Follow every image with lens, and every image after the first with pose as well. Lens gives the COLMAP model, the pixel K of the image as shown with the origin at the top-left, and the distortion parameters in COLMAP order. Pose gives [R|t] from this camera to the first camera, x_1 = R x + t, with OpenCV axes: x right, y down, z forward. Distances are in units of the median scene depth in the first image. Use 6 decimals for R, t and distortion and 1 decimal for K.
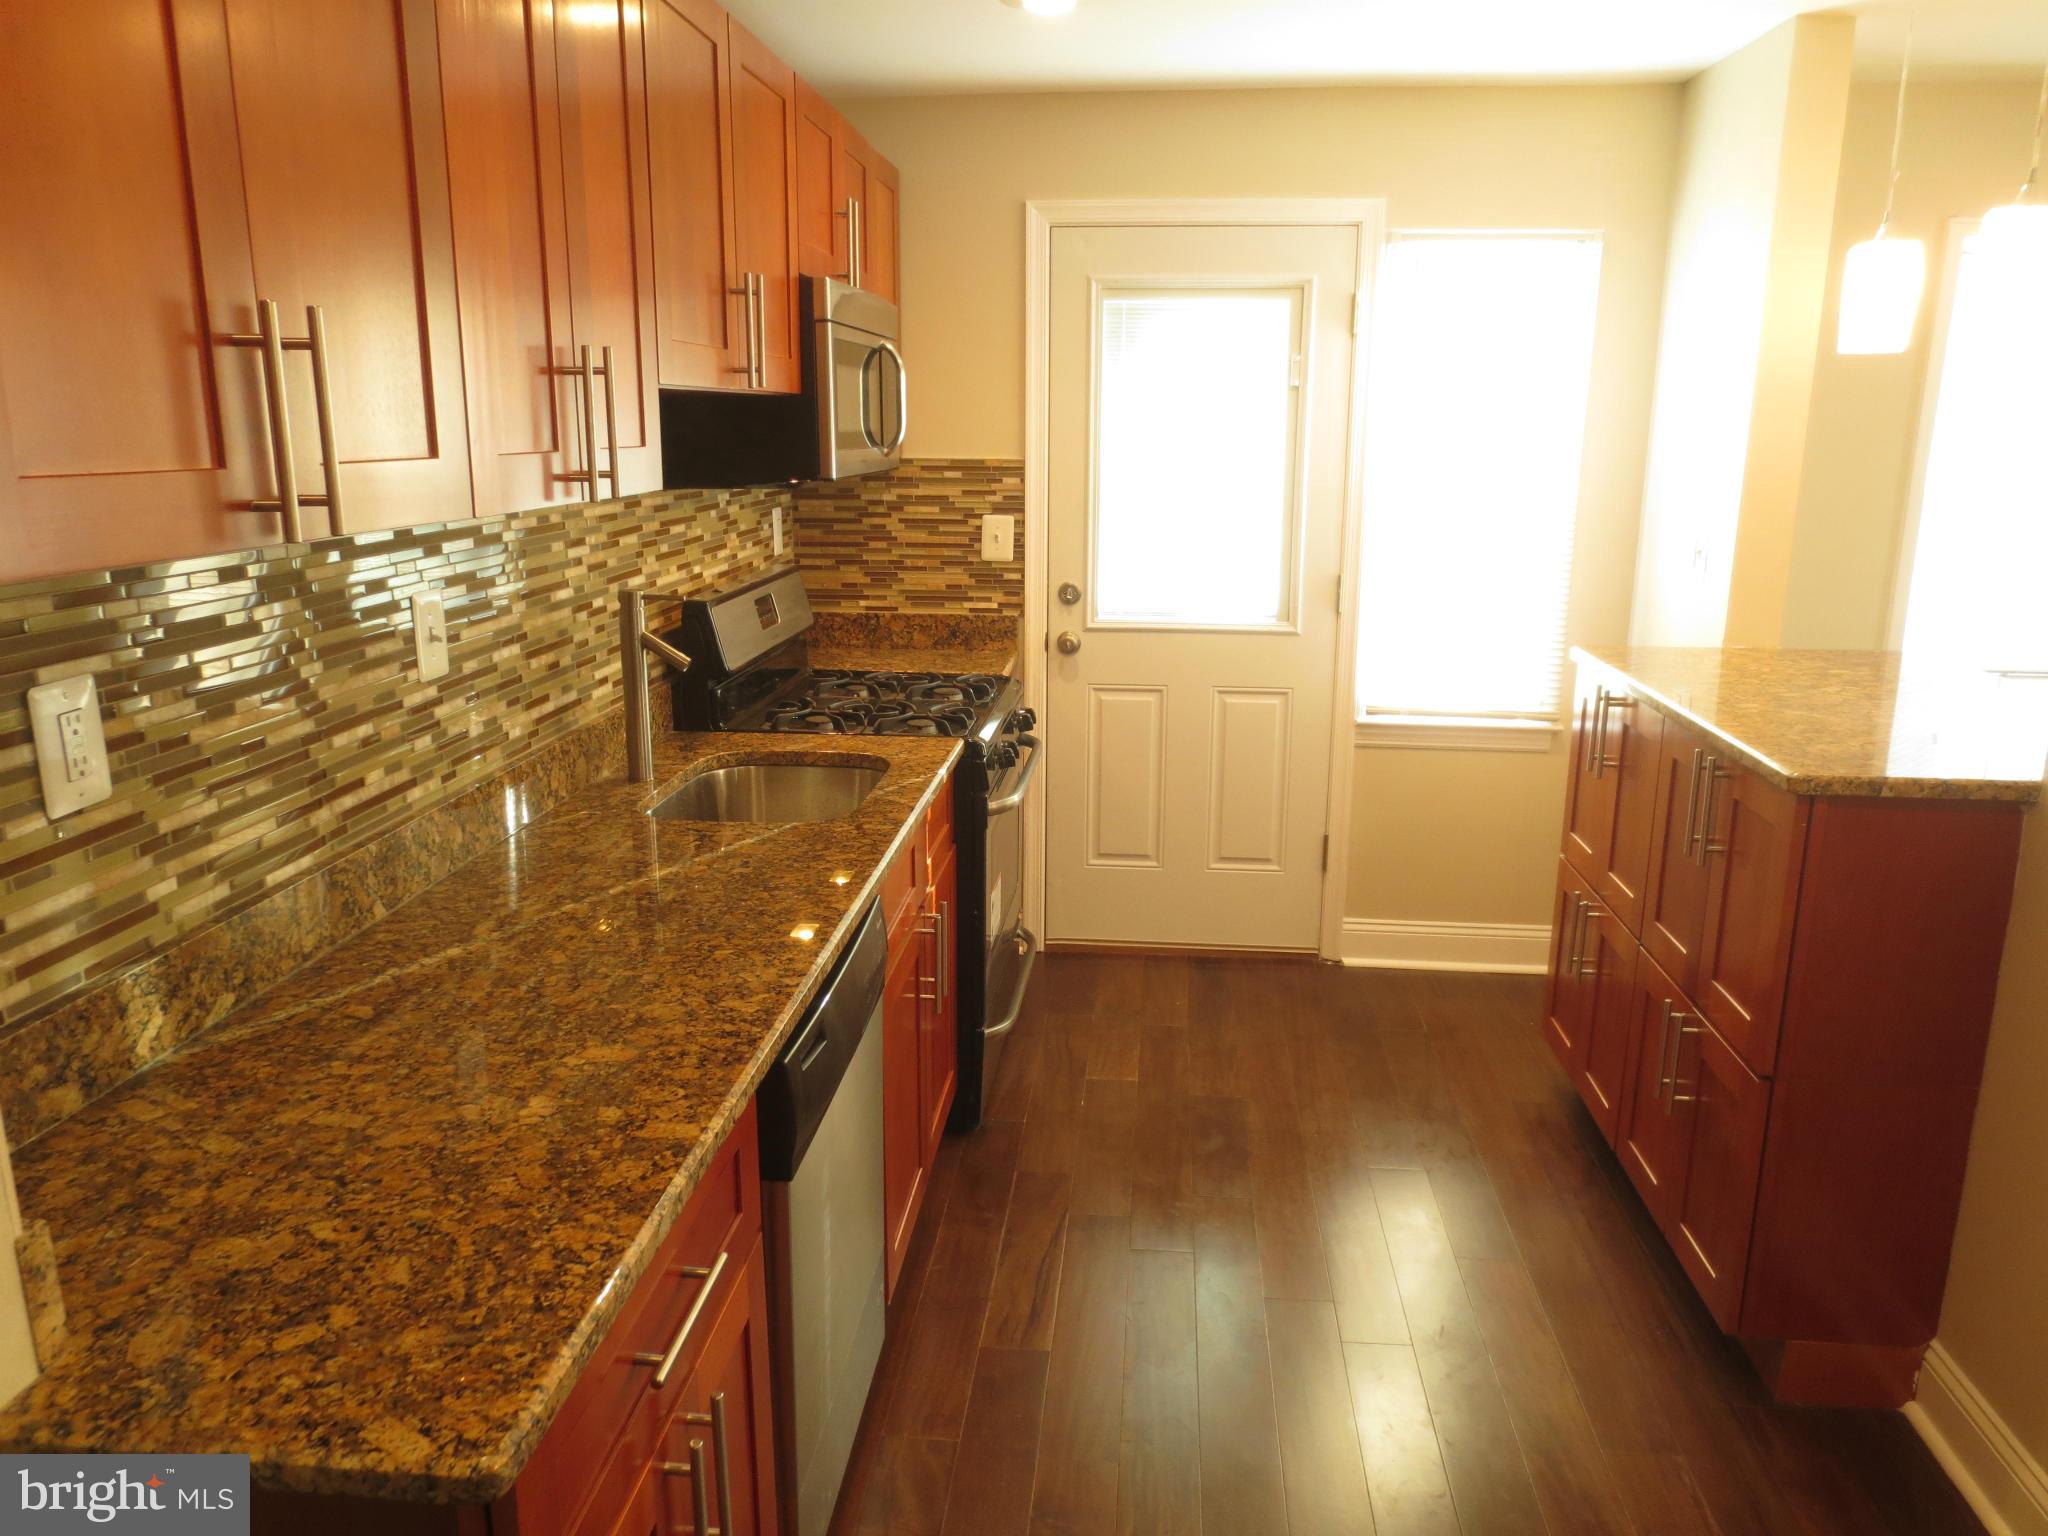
lens RADIAL K [[1466.6, 0, 1008.9], [0, 1466.6, 757.9], [0, 0, 1]] dist [-0.018790, 0.003408]
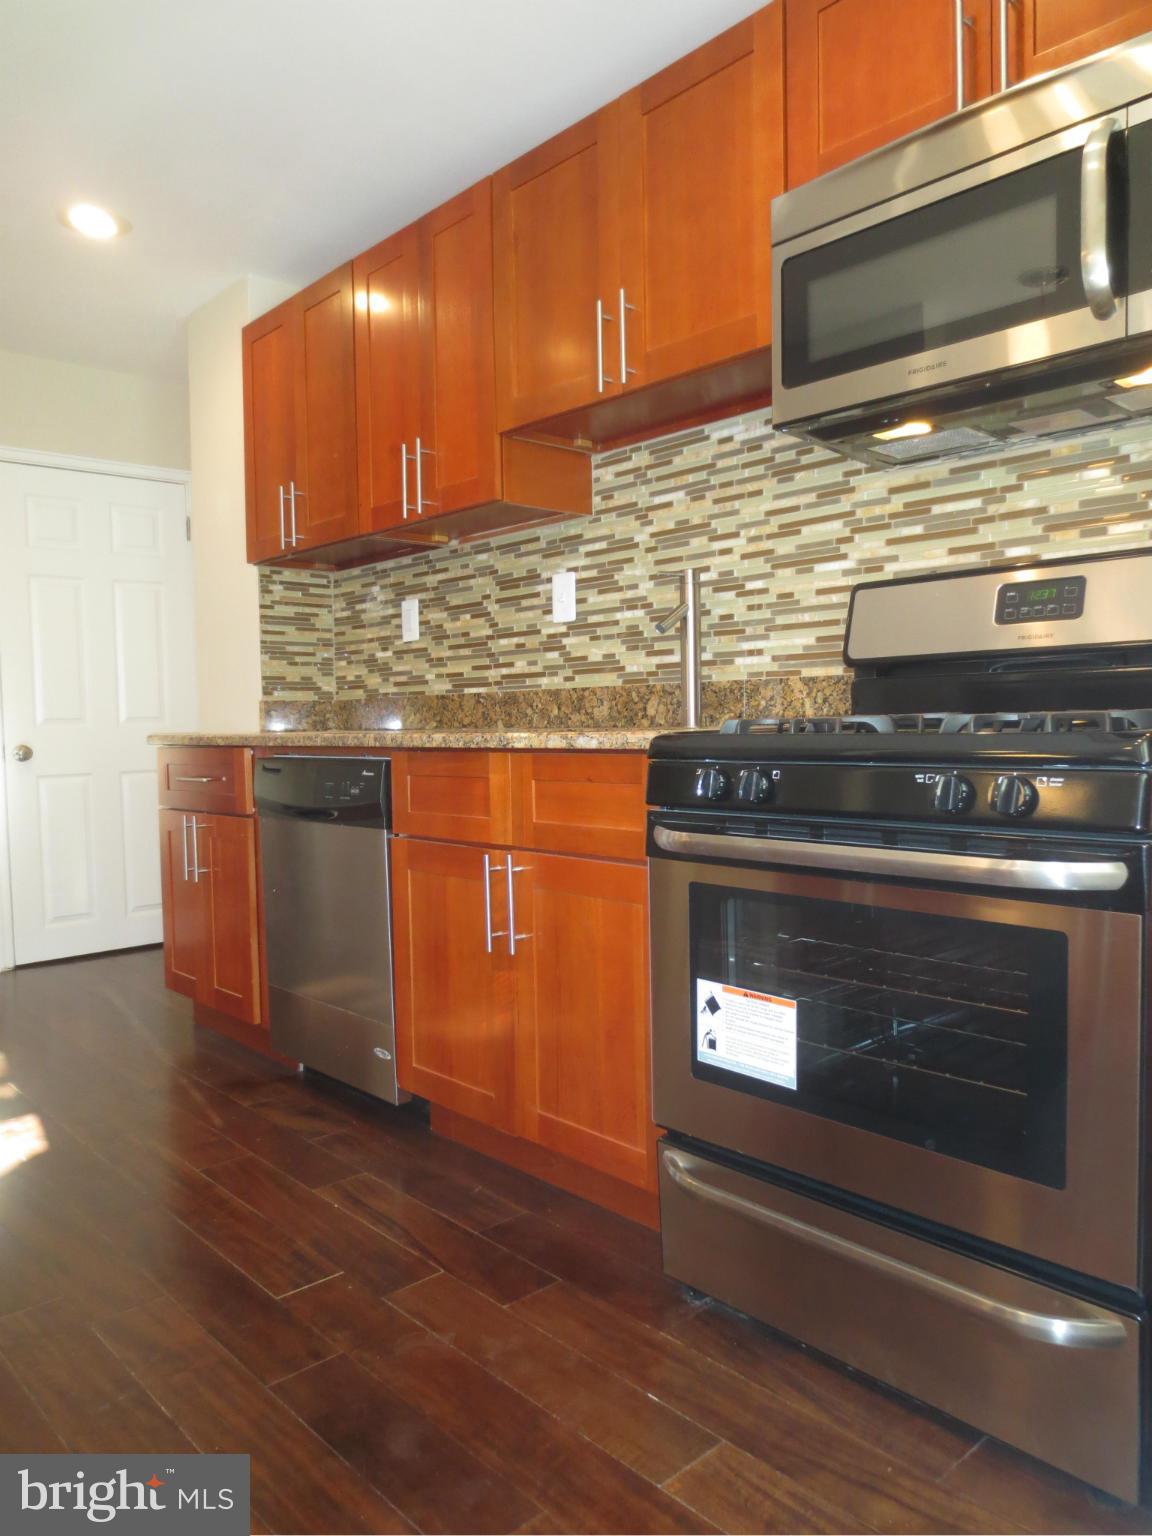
lens RADIAL K [[1100.0, 0, 582.0], [0, 1100.0, 764.9], [0, 0, 1]] dist [-0.018790, 0.003408]
pose [[-0.657241, 0.039261, -0.752657, 0.373716], [-0.157059, 0.969583, 0.187725, -0.084918], [0.737134, 0.241592, -0.631084, 1.150002]]
